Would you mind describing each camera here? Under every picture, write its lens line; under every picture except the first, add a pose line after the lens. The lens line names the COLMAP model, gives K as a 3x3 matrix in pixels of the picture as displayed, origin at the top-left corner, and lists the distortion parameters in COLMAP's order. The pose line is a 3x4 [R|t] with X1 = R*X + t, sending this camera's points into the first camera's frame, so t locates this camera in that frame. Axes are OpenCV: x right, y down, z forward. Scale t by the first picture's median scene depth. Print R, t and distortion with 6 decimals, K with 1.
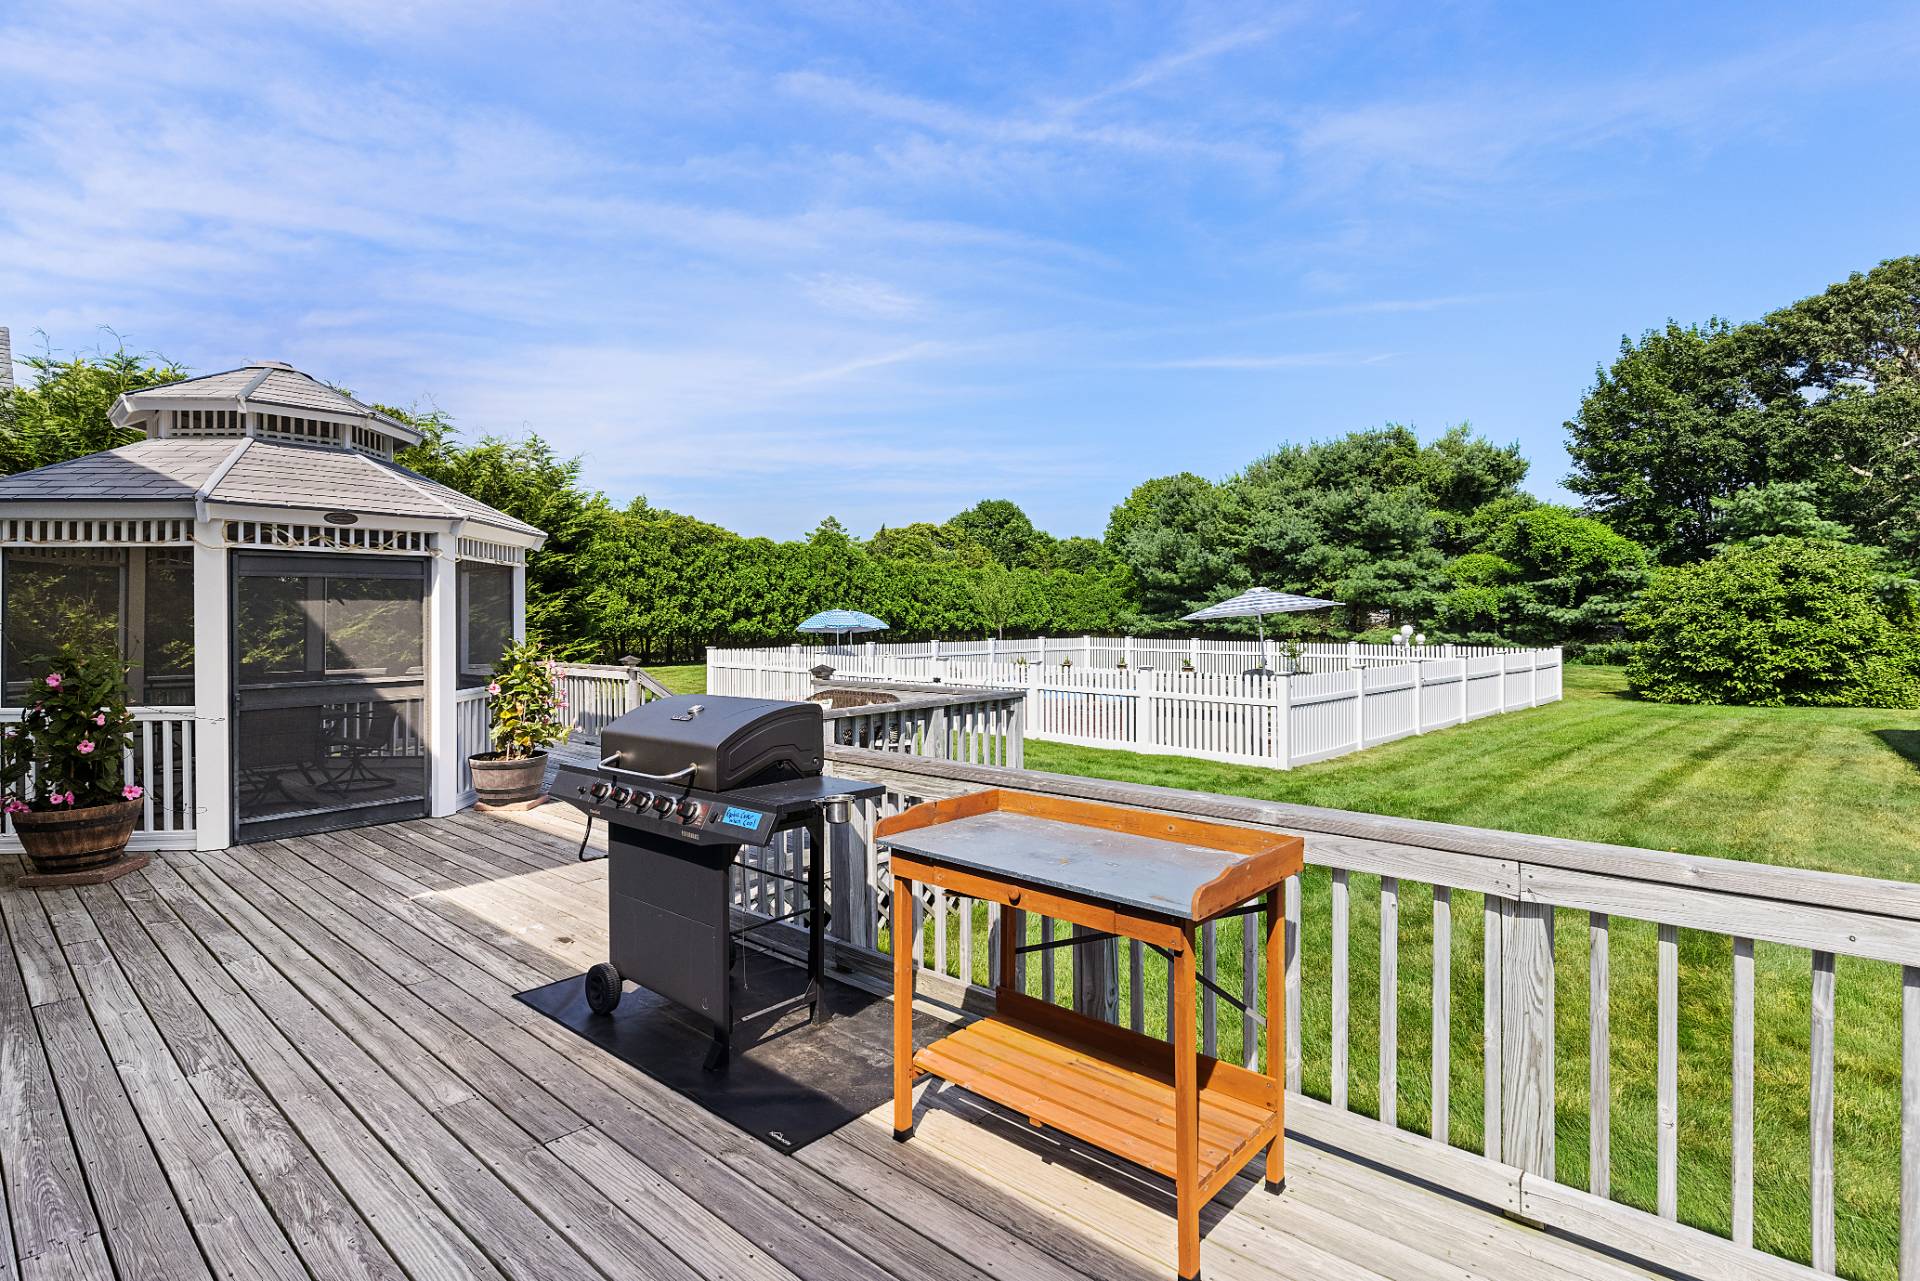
lens RADIAL K [[957.0, 0, 961.5], [0, 957.0, 618.4], [0, 0, 1]] dist [-0.002475, 0.000020]
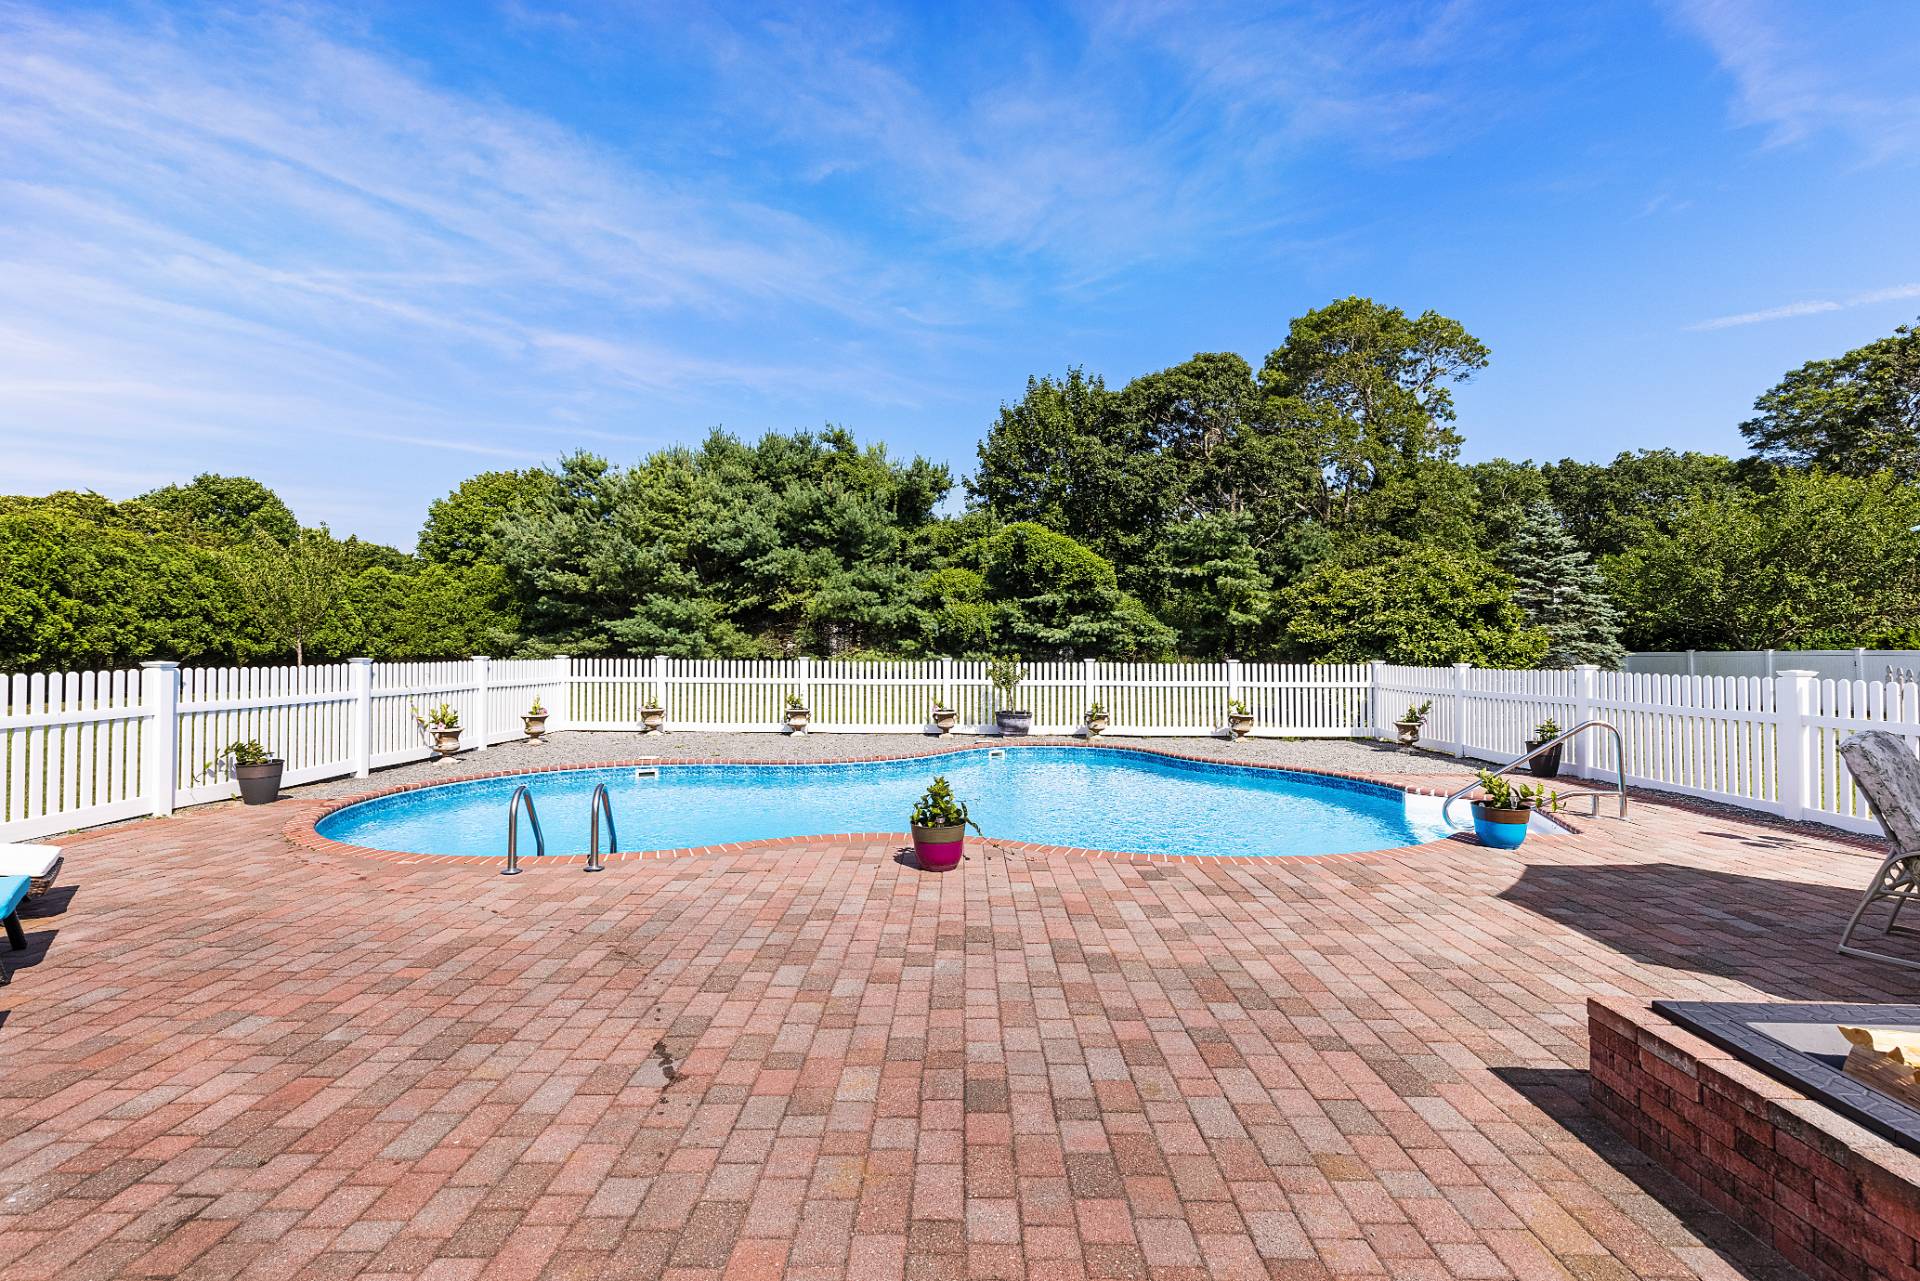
lens RADIAL K [[852.7, 0, 959.0], [0, 852.7, 652.5], [0, 0, 1]] dist [0.000164, 0.000504]
pose [[0.726447, 0.000547, 0.687222, -0.014524], [-0.001947, 0.999997, 0.001261, 0.010642], [-0.687220, -0.002254, 0.726446, 0.360233]]
